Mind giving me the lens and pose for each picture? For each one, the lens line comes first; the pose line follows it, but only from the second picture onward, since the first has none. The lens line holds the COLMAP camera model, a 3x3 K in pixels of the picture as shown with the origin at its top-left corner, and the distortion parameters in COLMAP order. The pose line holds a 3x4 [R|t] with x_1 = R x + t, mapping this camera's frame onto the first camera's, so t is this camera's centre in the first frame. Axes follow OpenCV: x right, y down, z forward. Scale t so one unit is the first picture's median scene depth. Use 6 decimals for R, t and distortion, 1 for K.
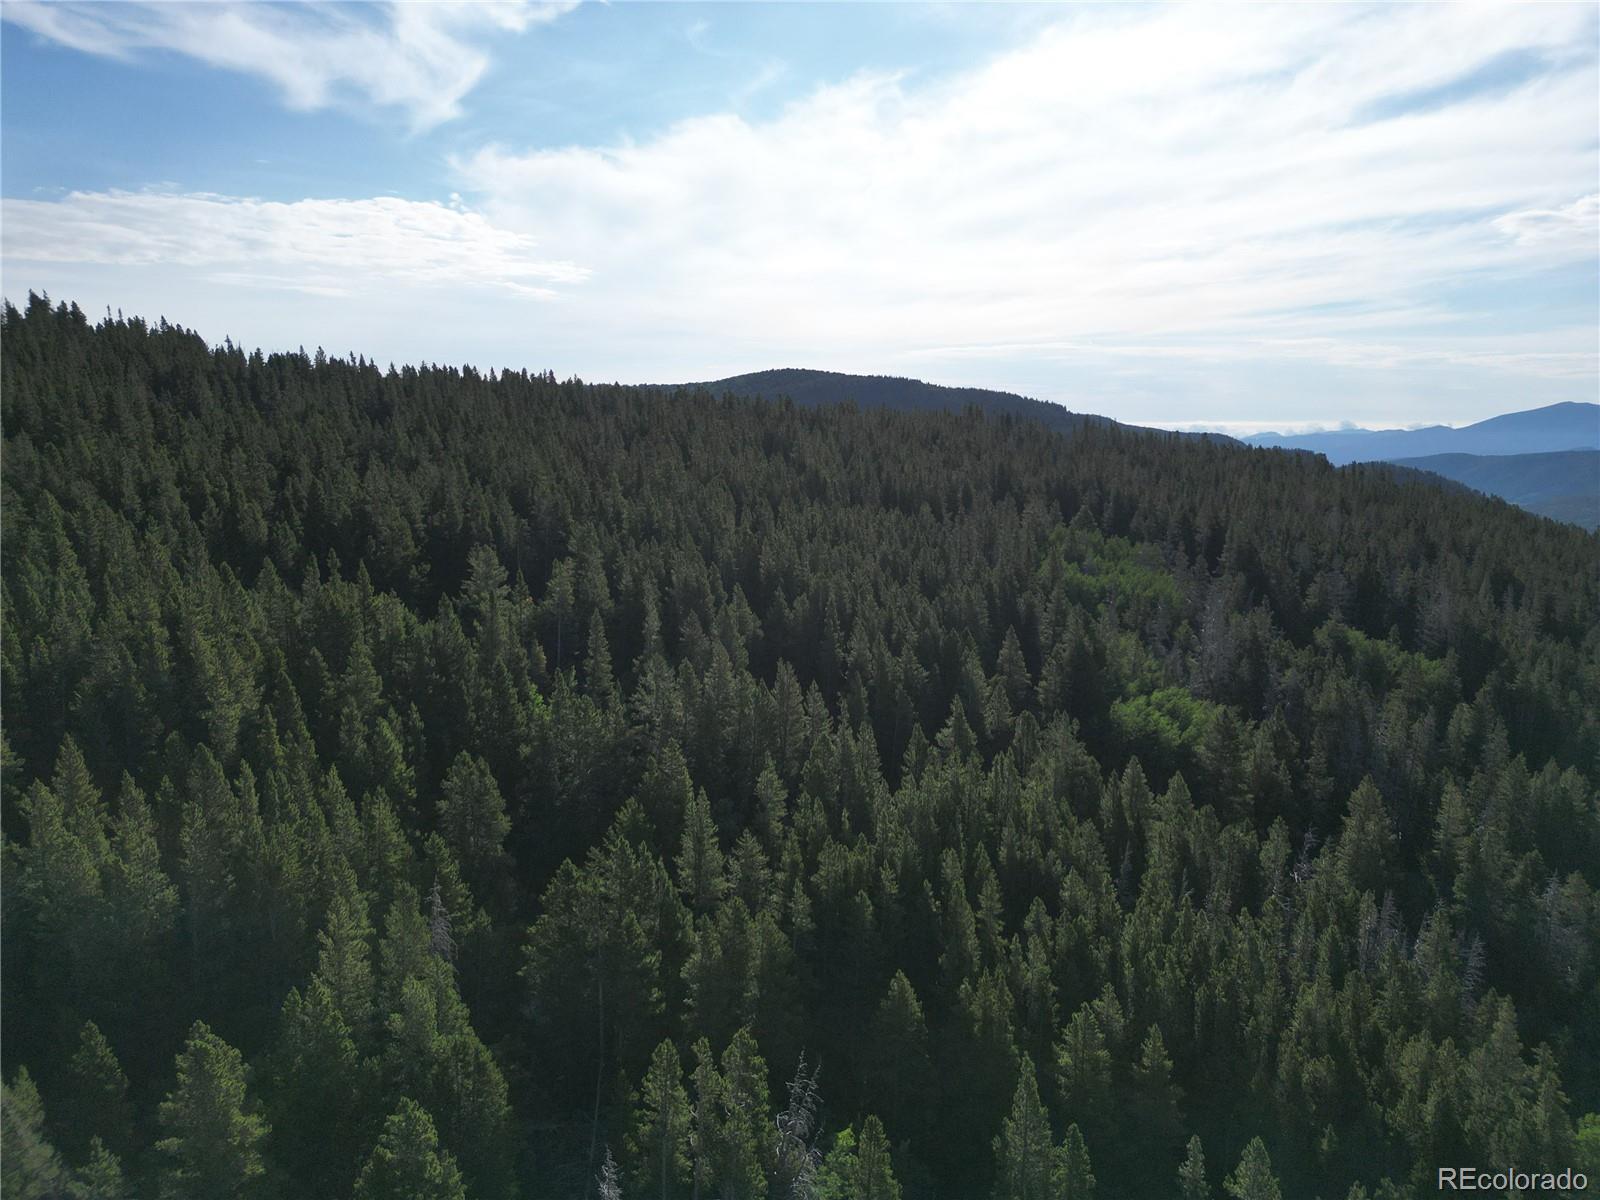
lens RADIAL K [[1110.9, 0, 801.4], [0, 1110.9, 597.2], [0, 0, 1]] dist [0.075786, -0.075307]
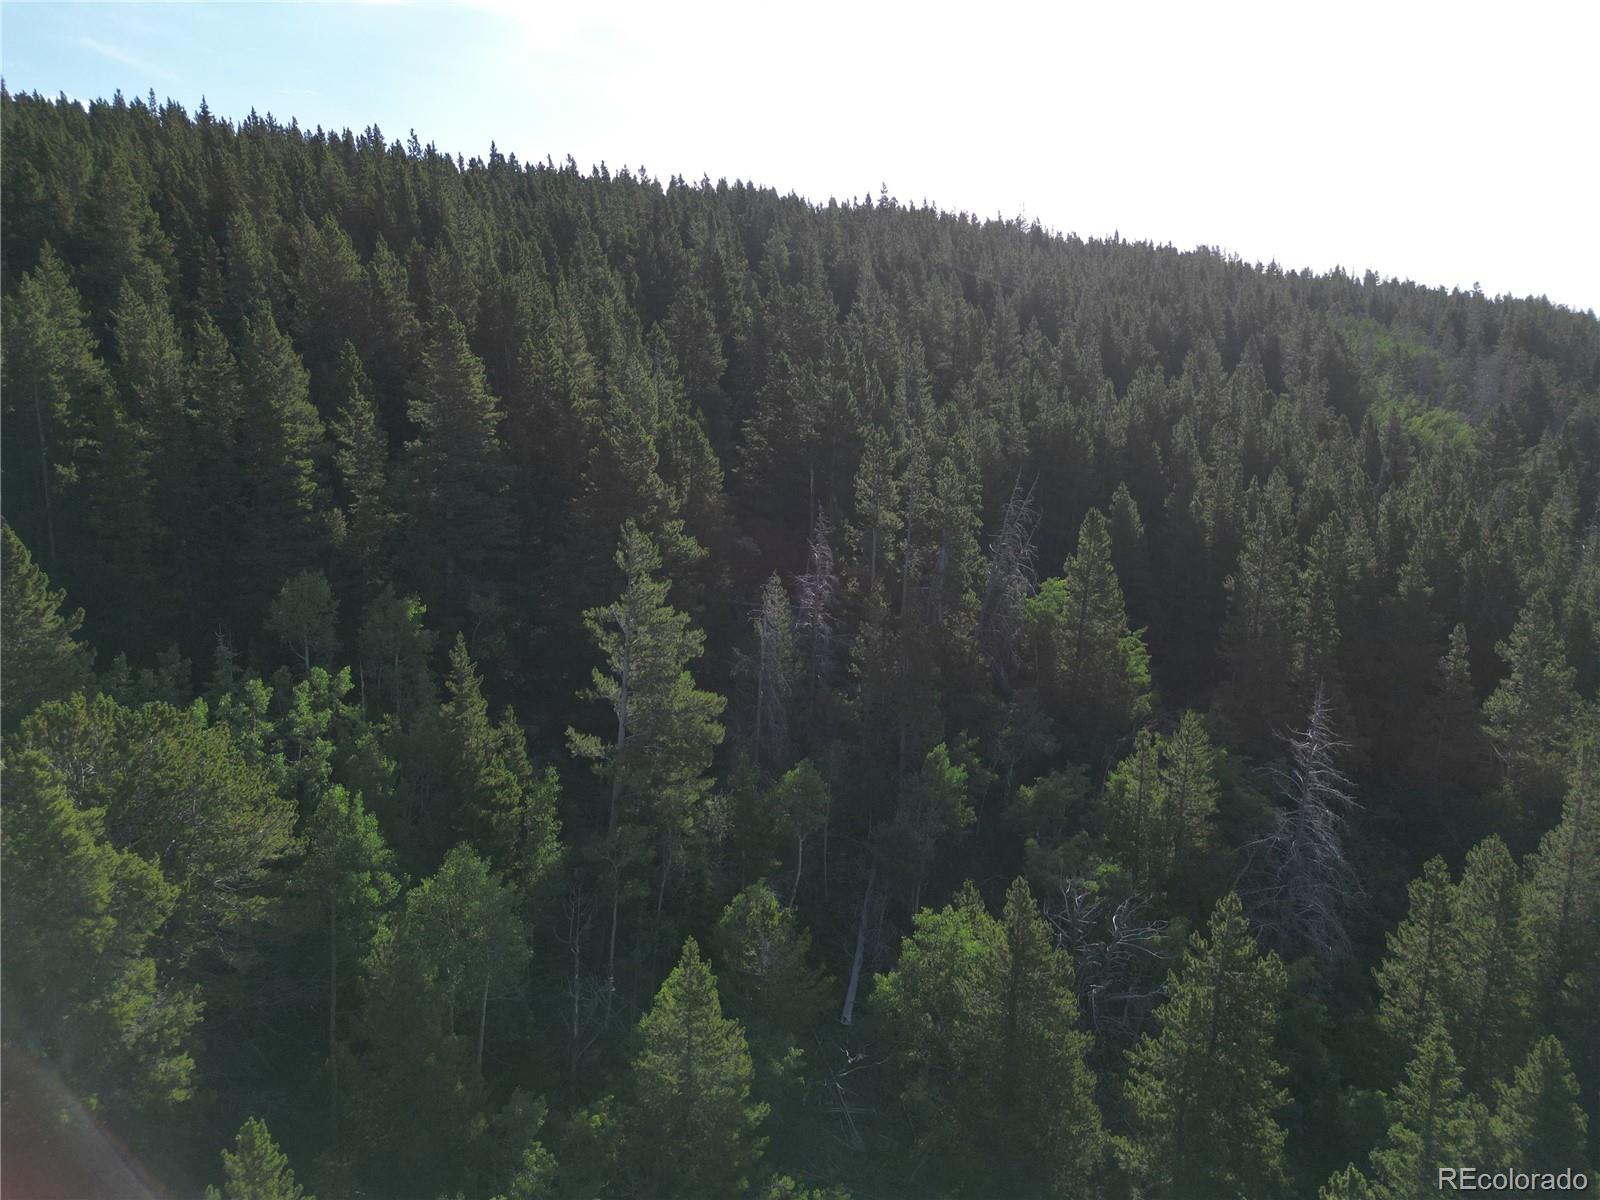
lens RADIAL K [[1110.9, 0, 801.4], [0, 1110.9, 597.2], [0, 0, 1]] dist [0.075786, -0.075307]
pose [[0.983364, 0.036030, -0.178038, -0.005649], [-0.030269, 0.998930, 0.034972, 0.299445], [0.179107, -0.029001, 0.983402, 0.014776]]
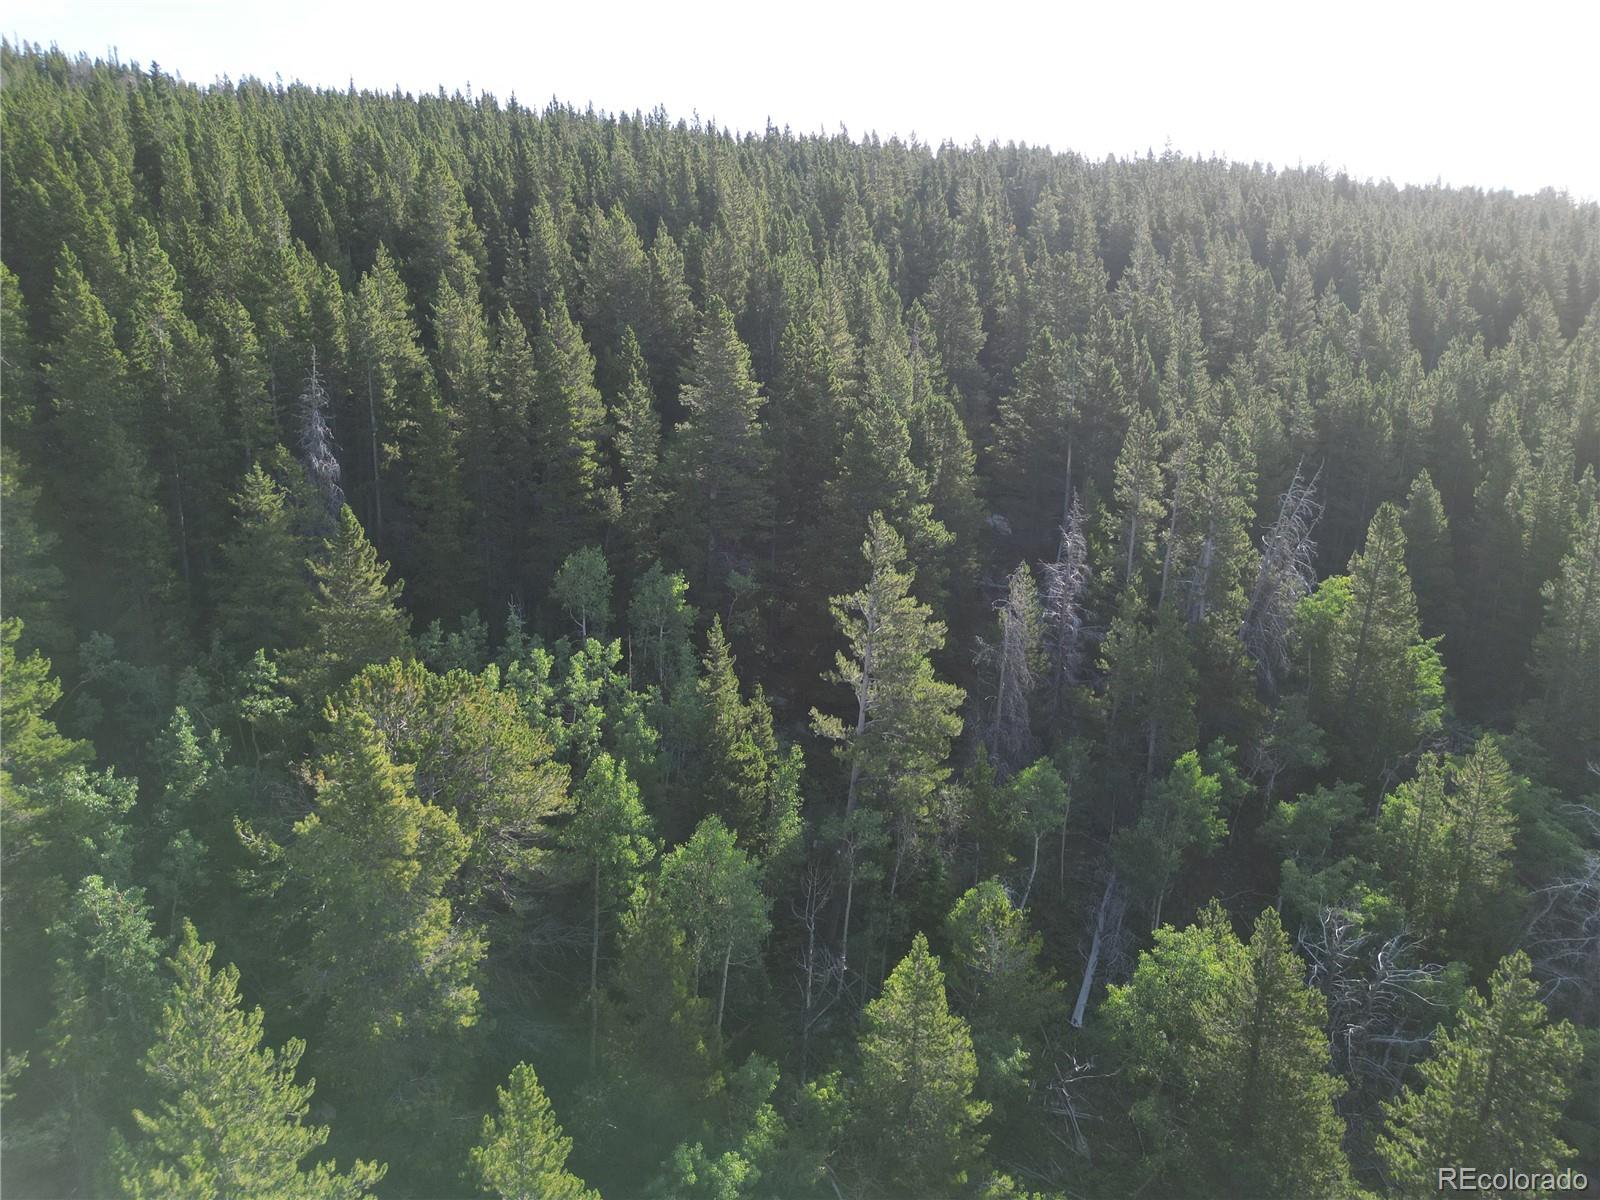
lens RADIAL K [[1110.9, 0, 801.4], [0, 1110.9, 597.2], [0, 0, 1]] dist [0.075786, -0.075307]
pose [[0.916767, 0.088075, -0.389590, -0.003335], [-0.061222, 0.994845, 0.080840, 0.287772], [0.394702, -0.050260, 0.917434, 0.012120]]
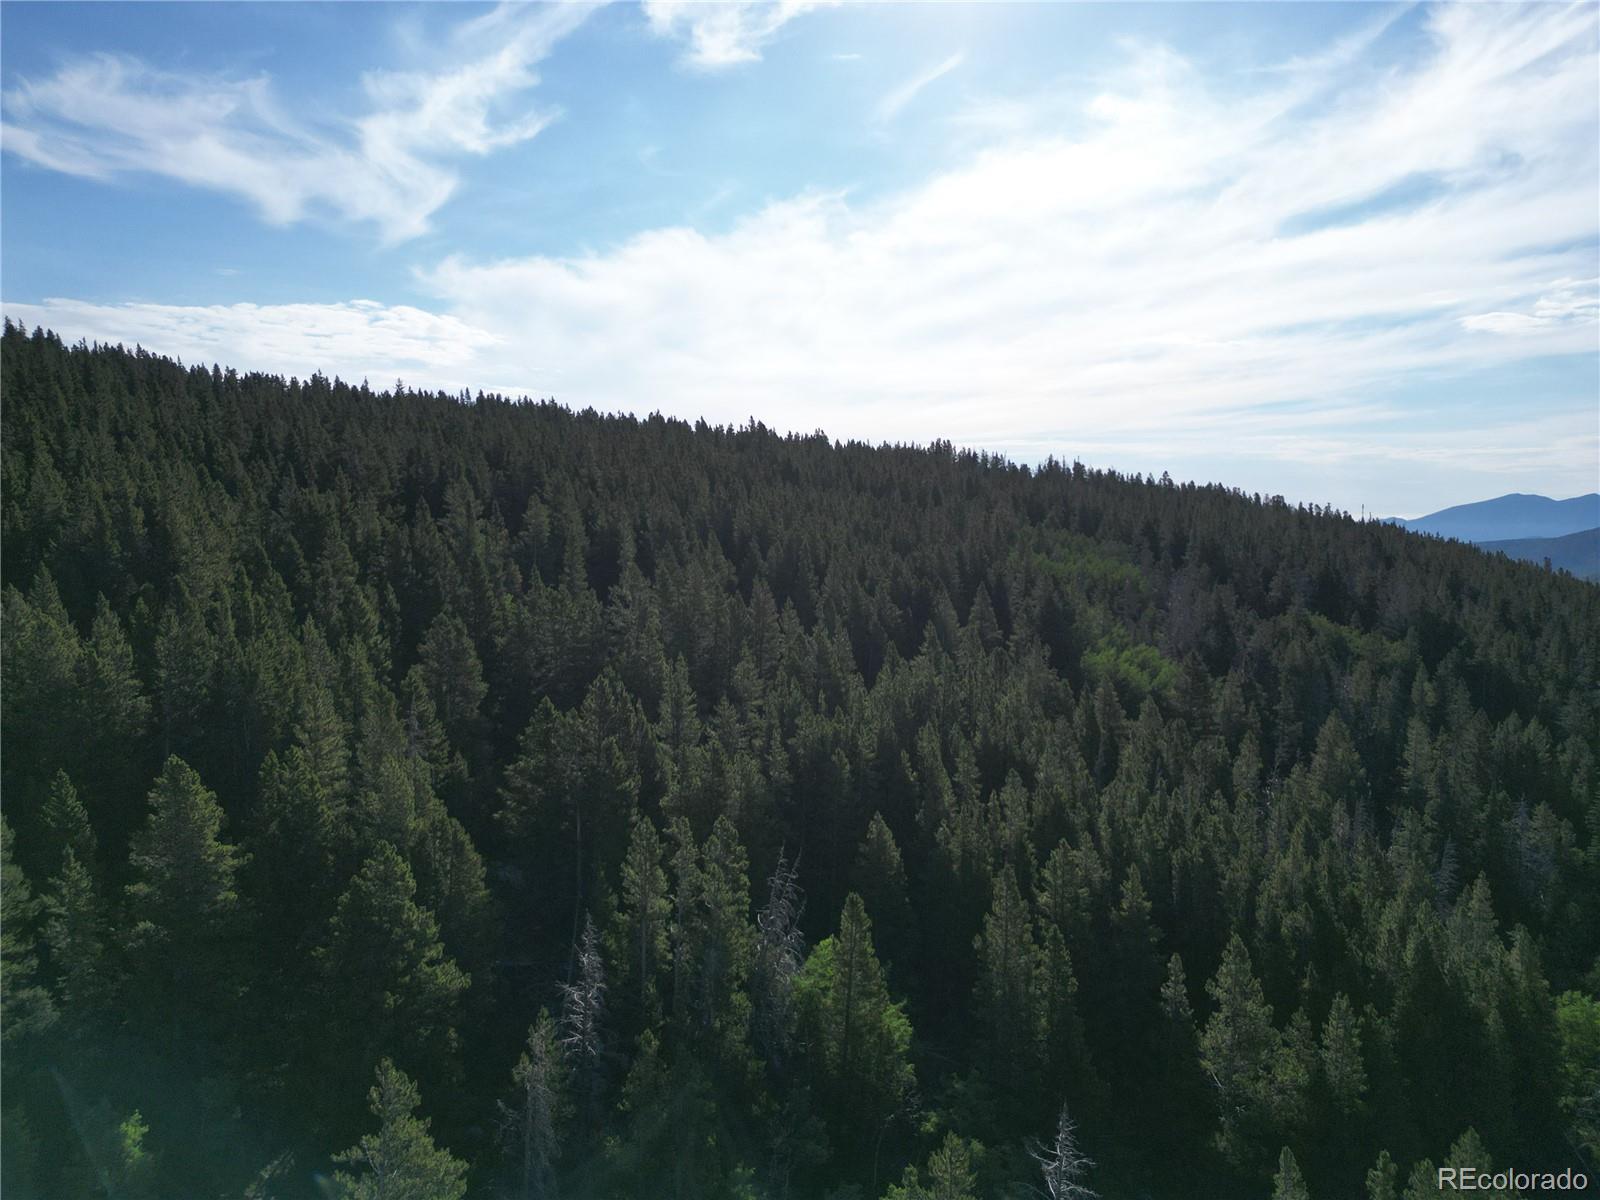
lens RADIAL K [[1110.9, 0, 801.4], [0, 1110.9, 597.2], [0, 0, 1]] dist [0.075786, -0.075307]
pose [[0.999616, -0.006530, 0.026937, -0.004833], [0.008740, 0.996530, -0.082772, 0.164688], [-0.026304, 0.082975, 0.996204, -0.005644]]
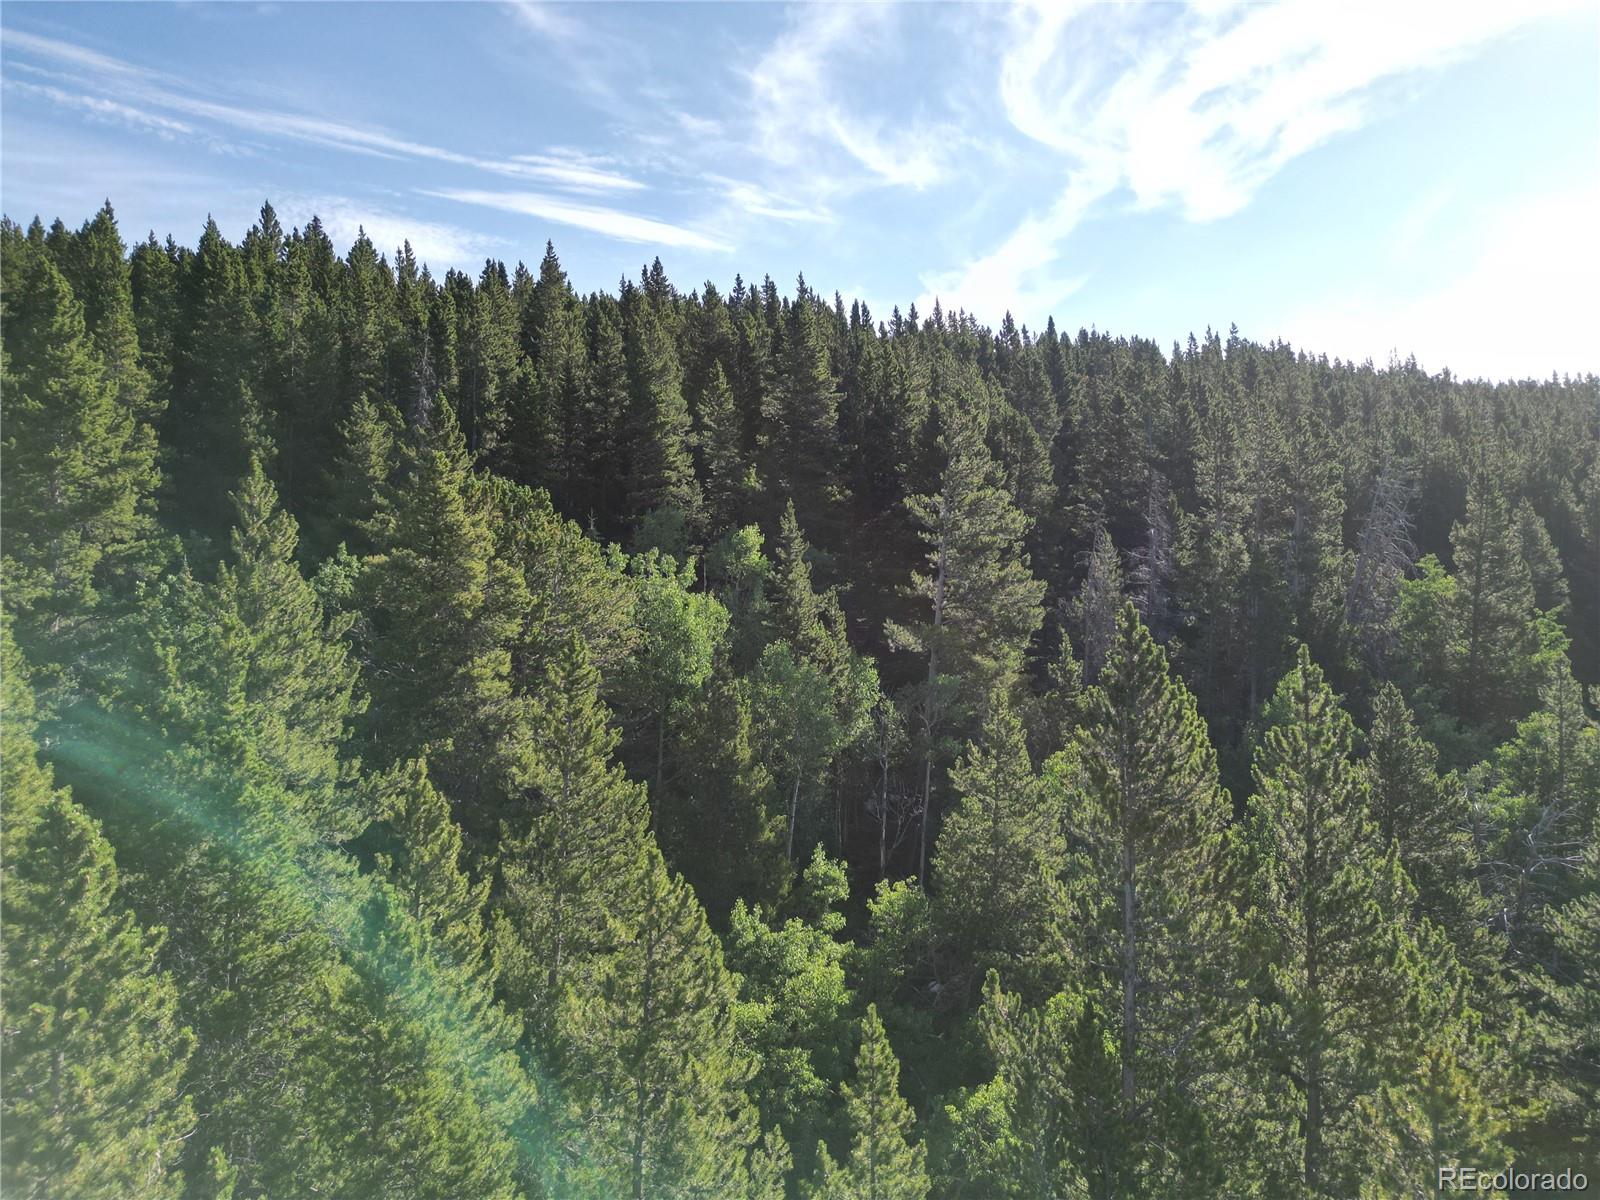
lens RADIAL K [[1110.9, 0, 801.4], [0, 1110.9, 597.2], [0, 0, 1]] dist [0.075786, -0.075307]
pose [[0.883805, -0.008772, -0.467774, 0.004189], [-0.075086, 0.984205, -0.160322, 0.428781], [0.461791, 0.176817, 0.869186, 0.026630]]
